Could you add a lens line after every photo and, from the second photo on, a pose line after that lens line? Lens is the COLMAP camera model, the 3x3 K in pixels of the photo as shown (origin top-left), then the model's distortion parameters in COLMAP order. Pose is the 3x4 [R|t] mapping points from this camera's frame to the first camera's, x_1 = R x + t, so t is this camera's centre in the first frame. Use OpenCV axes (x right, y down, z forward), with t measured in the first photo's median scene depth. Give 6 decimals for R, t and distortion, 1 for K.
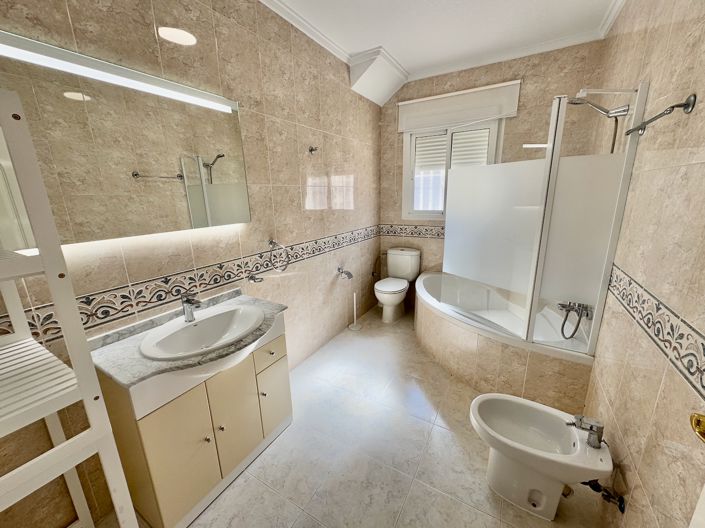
lens RADIAL K [[280.5, 0, 352.6], [0, 280.5, 265.3], [0, 0, 1]] dist [-0.006181, 0.000829]
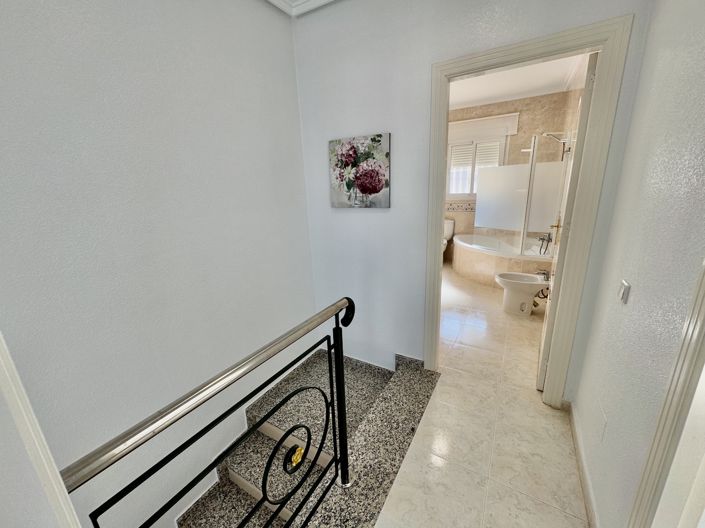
lens RADIAL K [[280.5, 0, 352.9], [0, 280.5, 262.2], [0, 0, 1]] dist [-0.006181, 0.000829]
pose [[0.999672, -0.016658, -0.019476, -0.366534], [0.017044, 0.999658, 0.019817, 0.176333], [0.019139, -0.020143, 0.999614, -0.693688]]
